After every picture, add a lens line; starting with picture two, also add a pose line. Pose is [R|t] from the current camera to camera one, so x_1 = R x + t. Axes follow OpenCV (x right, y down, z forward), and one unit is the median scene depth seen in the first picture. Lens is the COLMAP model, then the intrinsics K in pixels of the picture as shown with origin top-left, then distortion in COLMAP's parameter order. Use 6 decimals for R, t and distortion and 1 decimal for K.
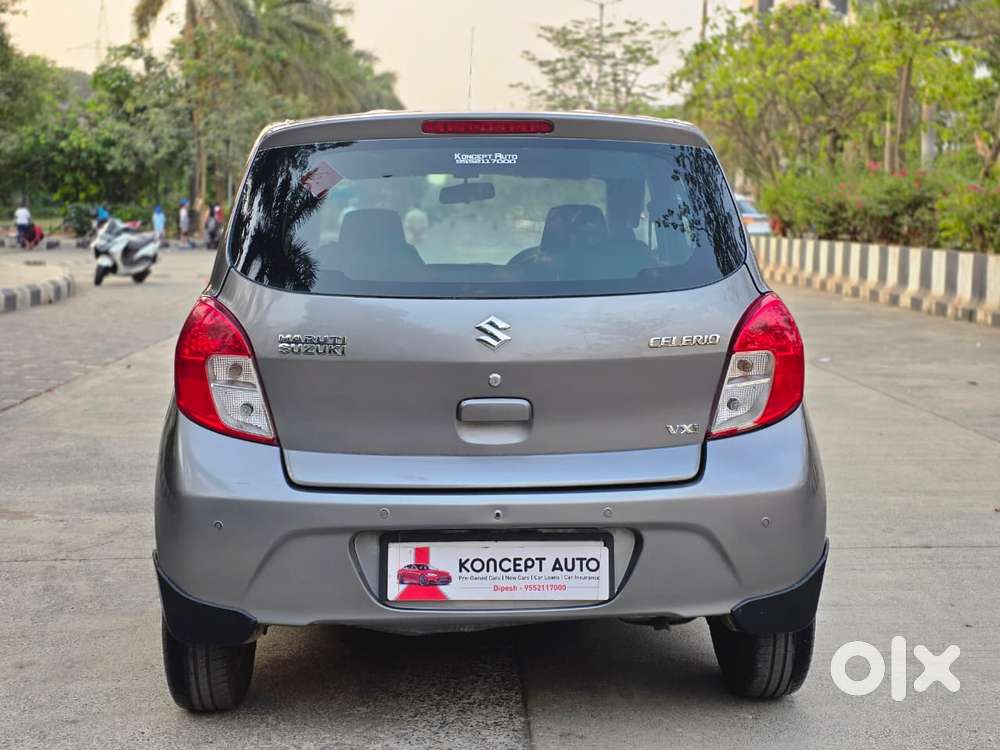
lens RADIAL K [[1373.3, 0, 491.3], [0, 1373.3, 372.2], [0, 0, 1]] dist [0.074595, 0.000000]
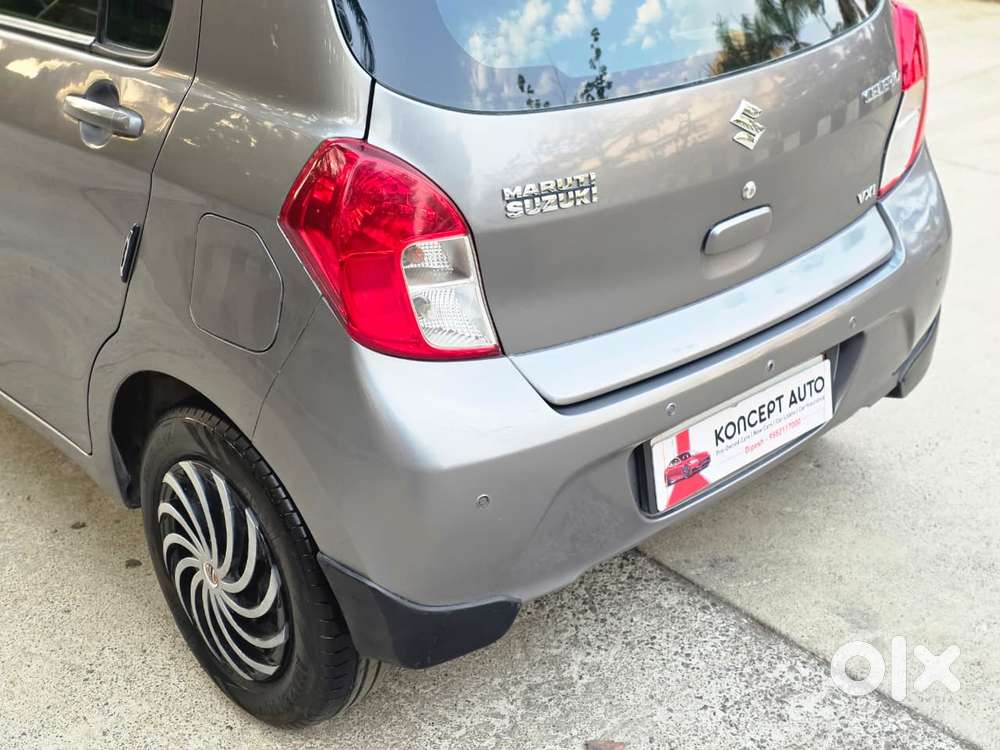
lens RADIAL K [[1356.2, 0, 503.6], [0, 1356.2, 378.4], [0, 0, 1]] dist [0.111806, 0.000000]
pose [[0.755724, -0.292132, 0.586123, -0.540119], [0.072532, 0.926825, 0.368423, -0.175201], [-0.650862, -0.235913, 0.721612, 0.535459]]
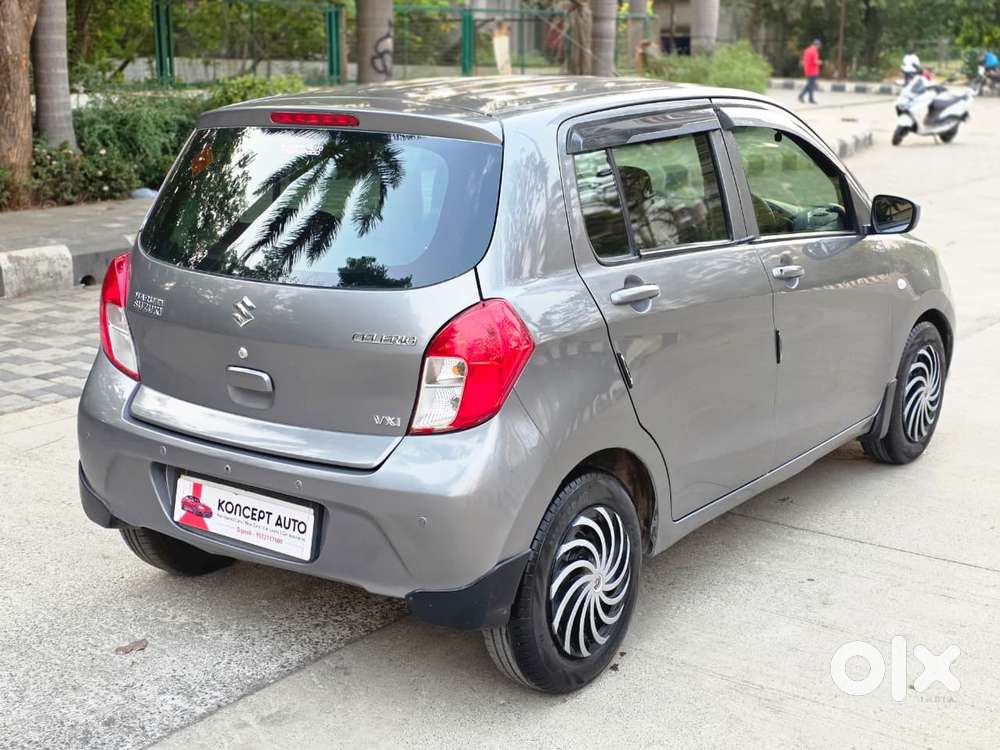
lens RADIAL K [[1373.3, 0, 501.4], [0, 1373.3, 370.4], [0, 0, 1]] dist [0.074595, 0.000000]
pose [[0.782399, 0.139165, -0.607030, 0.849709], [-0.068313, 0.988009, 0.138458, -0.148442], [0.619020, -0.066862, 0.782524, 0.240643]]
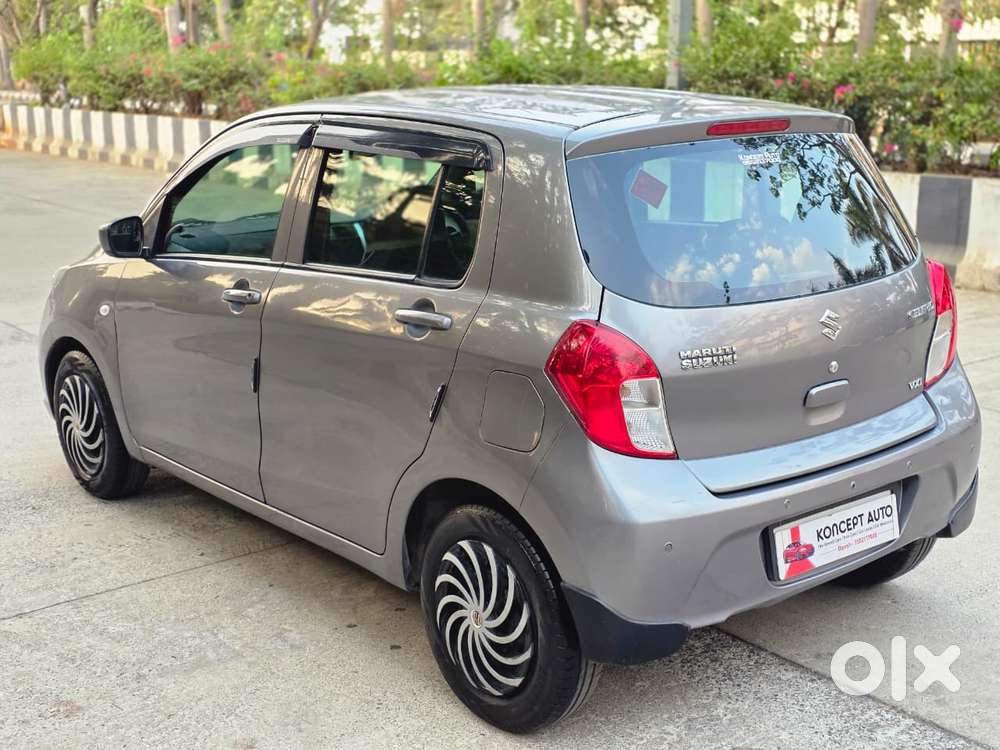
lens RADIAL K [[1373.3, 0, 506.1], [0, 1373.3, 397.2], [0, 0, 1]] dist [0.074595, 0.000000]
pose [[0.789952, -0.157283, 0.592653, -0.859995], [0.079457, 0.984650, 0.155406, -0.162330], [-0.607998, -0.075673, 0.790324, 0.276010]]
